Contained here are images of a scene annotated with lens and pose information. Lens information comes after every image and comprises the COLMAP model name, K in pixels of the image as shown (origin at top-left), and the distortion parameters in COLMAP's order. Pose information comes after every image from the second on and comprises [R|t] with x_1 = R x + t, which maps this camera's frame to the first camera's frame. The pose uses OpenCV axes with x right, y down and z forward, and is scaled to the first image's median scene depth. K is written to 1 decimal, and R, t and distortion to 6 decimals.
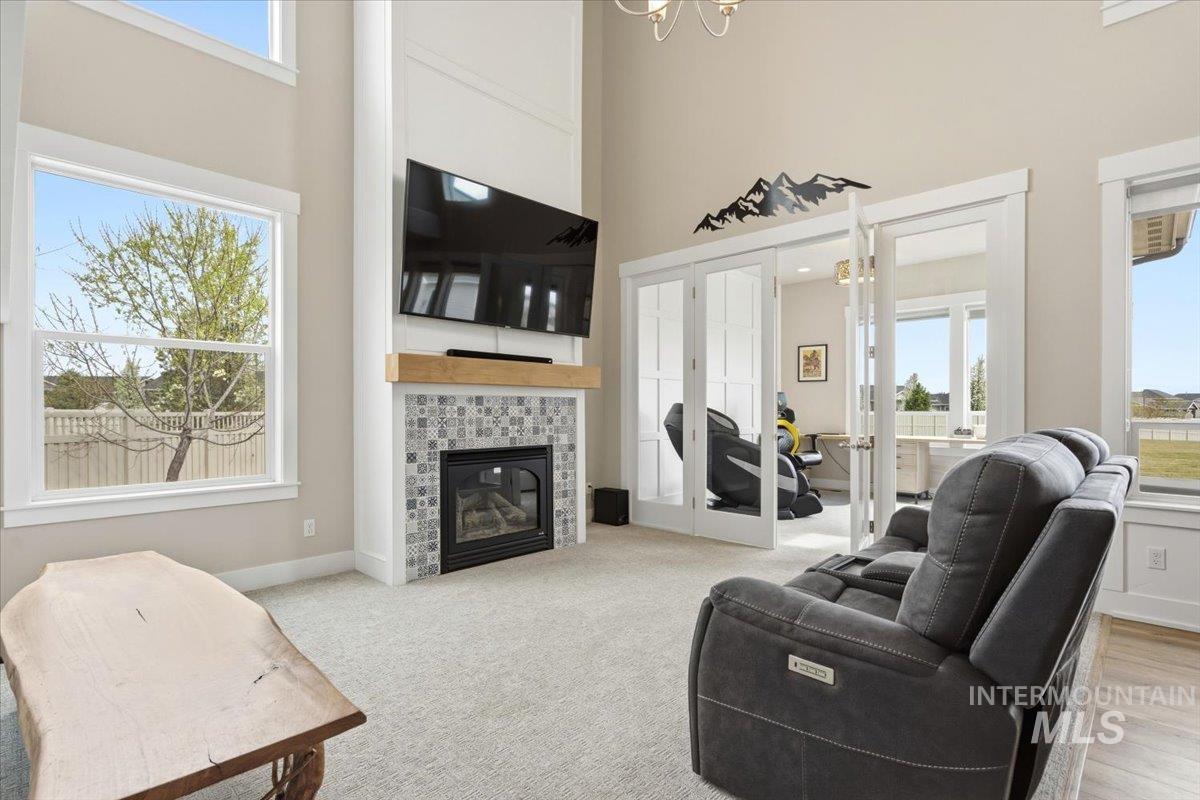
lens RADIAL K [[569.8, 0, 595.1], [0, 569.8, 398.5], [0, 0, 1]] dist [0.000994, 0.000808]
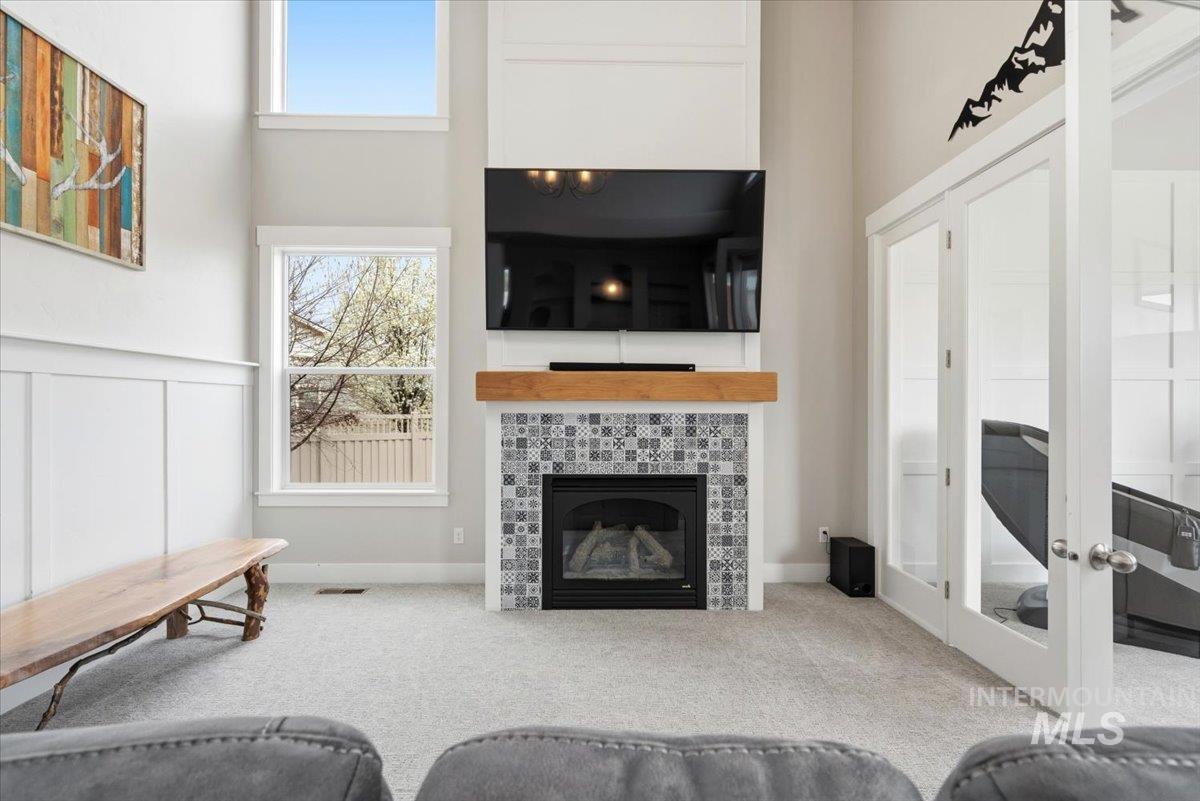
lens RADIAL K [[569.8, 0, 595.1], [0, 569.8, 399.0], [0, 0, 1]] dist [0.000994, 0.000808]
pose [[0.713019, -0.006366, -0.701116, 0.390099], [0.009946, 0.999950, 0.001035, -0.026402], [0.701074, -0.007711, 0.713047, 0.368680]]
